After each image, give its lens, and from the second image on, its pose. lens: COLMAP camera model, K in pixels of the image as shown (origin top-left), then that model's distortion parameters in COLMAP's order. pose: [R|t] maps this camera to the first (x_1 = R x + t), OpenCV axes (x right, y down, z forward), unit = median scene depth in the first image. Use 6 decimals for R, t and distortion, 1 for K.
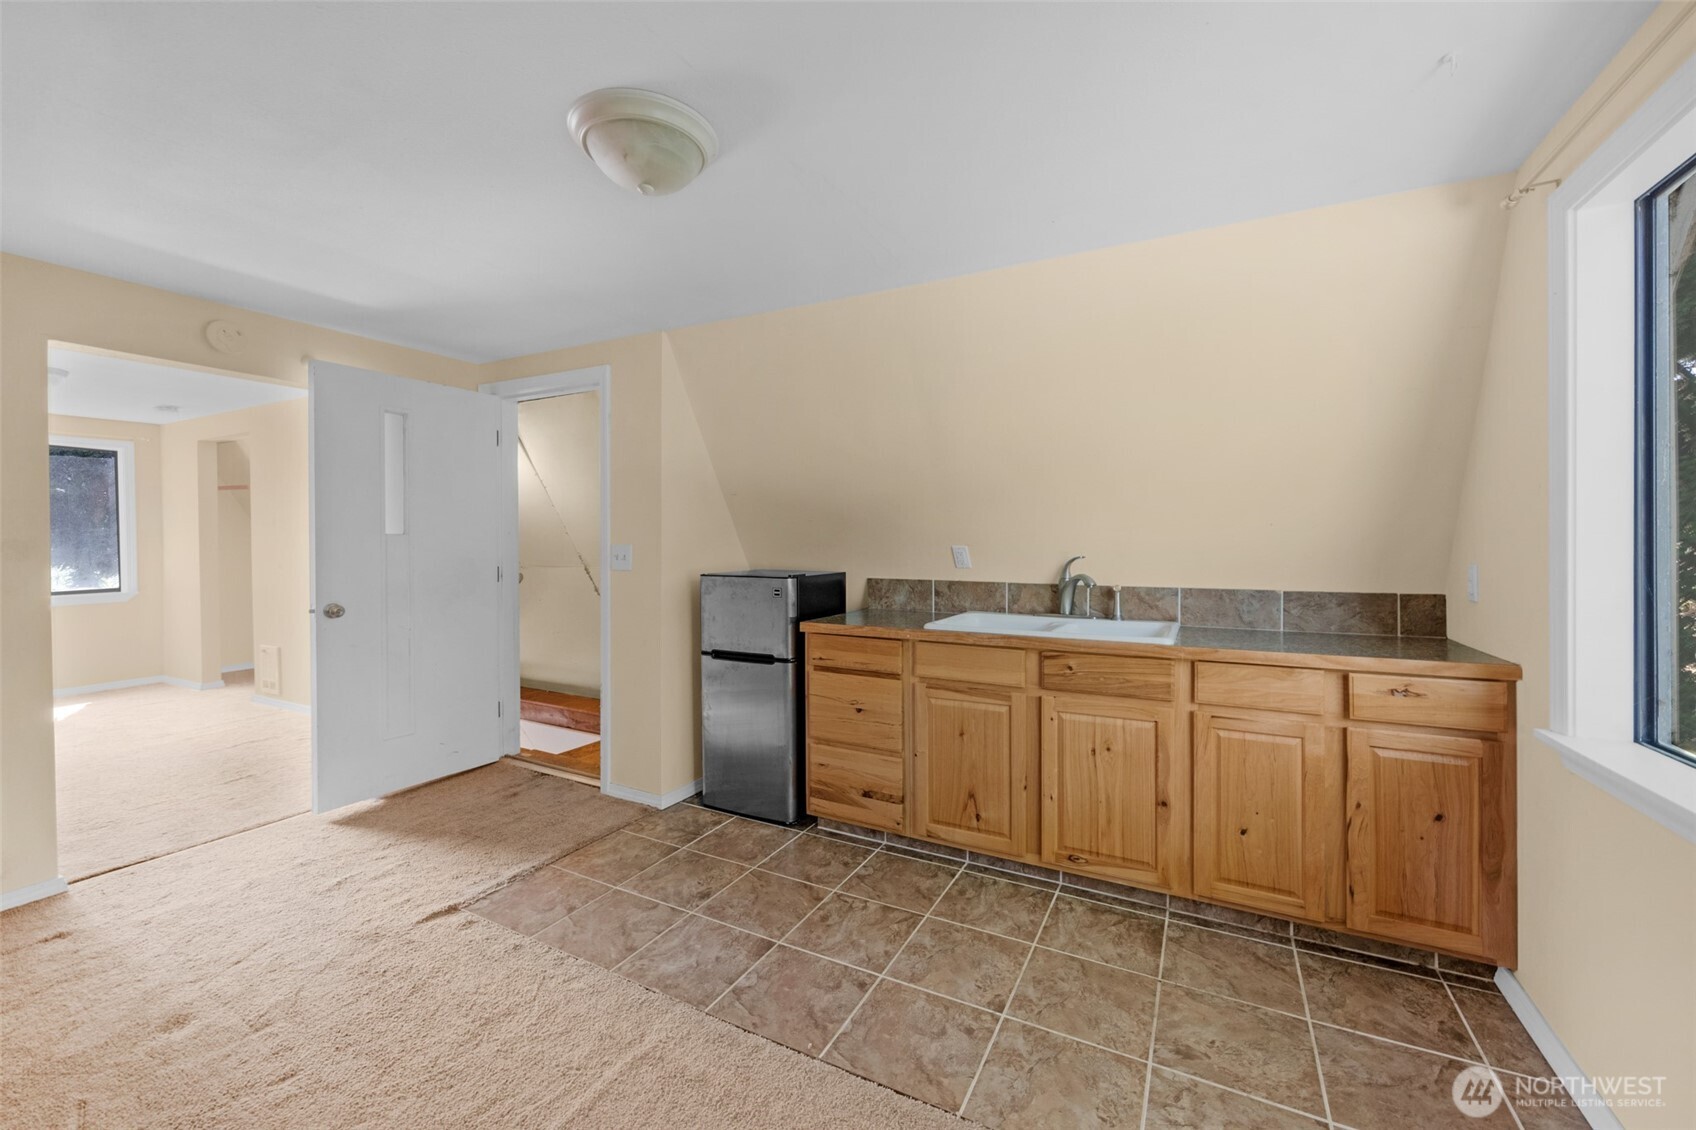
lens RADIAL K [[658.0, 0, 847.7], [0, 658.0, 556.8], [0, 0, 1]] dist [-0.000004, 0.000060]
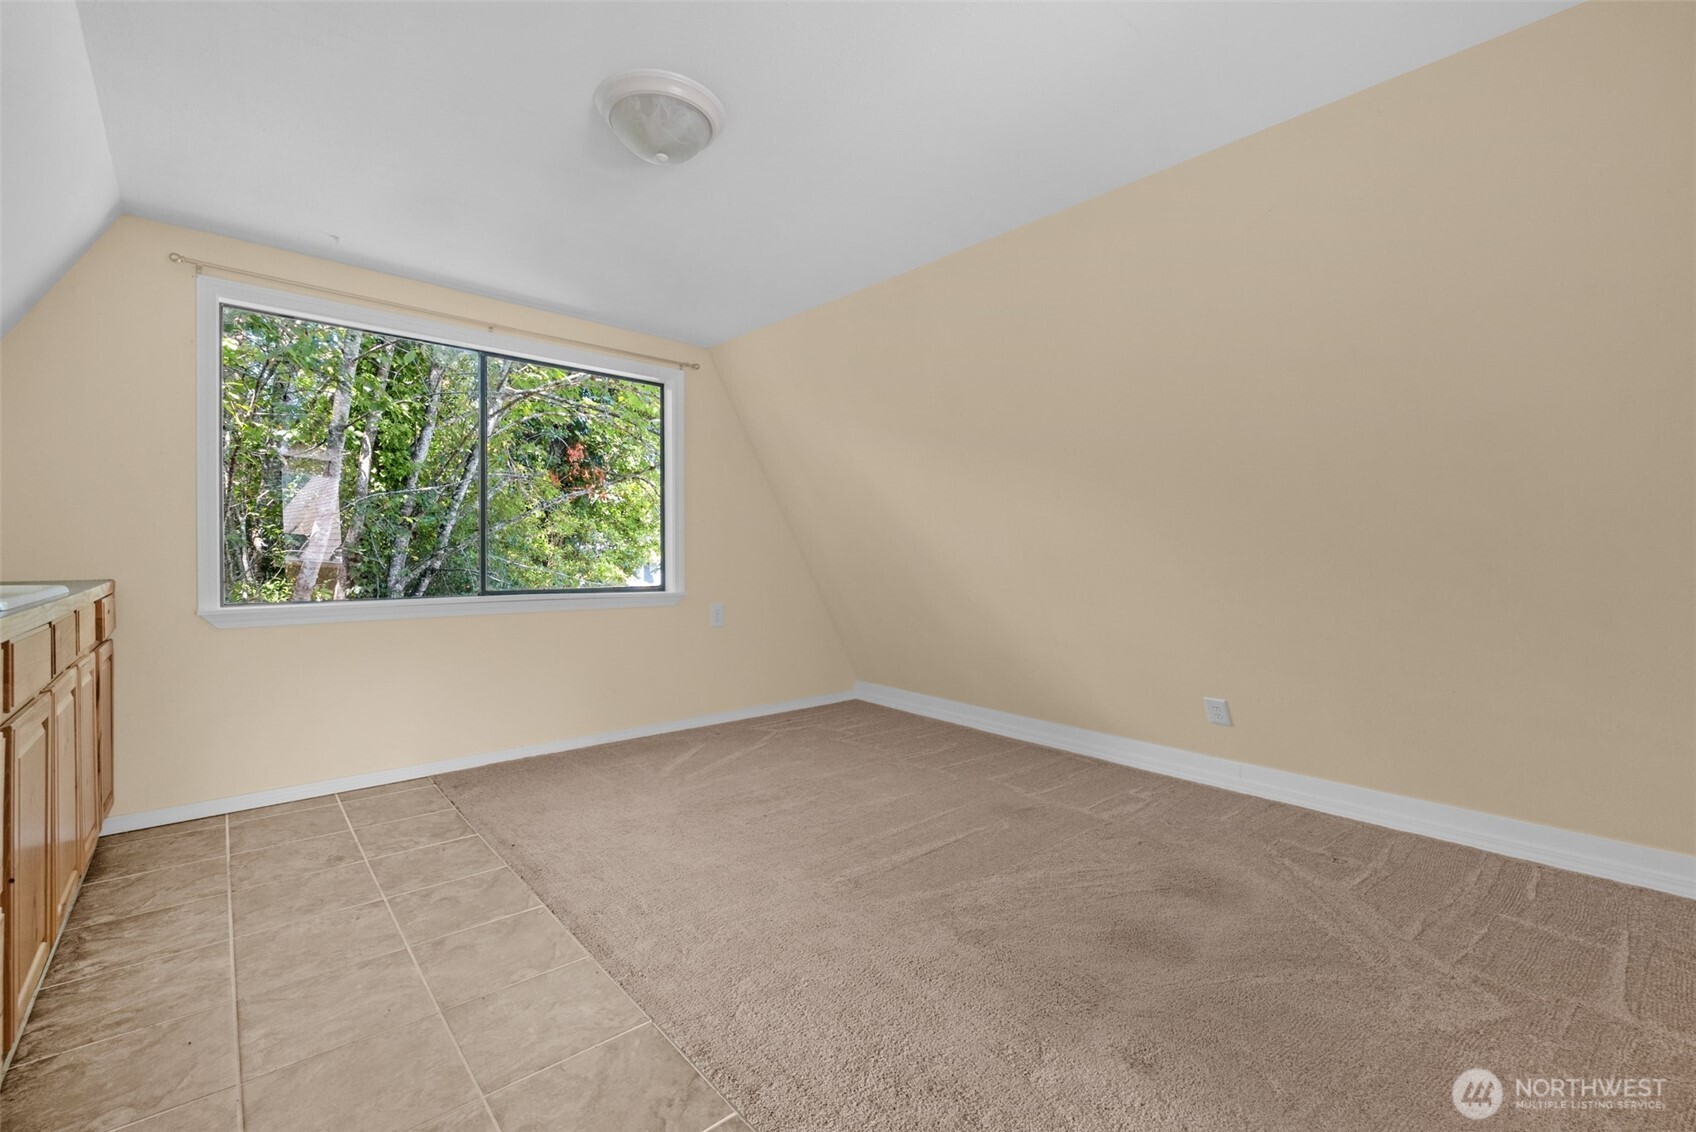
lens RADIAL K [[658.0, 0, 847.7], [0, 658.0, 557.8], [0, 0, 1]] dist [-0.000004, 0.000060]
pose [[-0.941223, -0.010782, 0.337614, -0.883958], [-0.006360, 0.999879, 0.014202, 0.067896], [-0.337726, 0.011220, -0.941178, 1.735986]]
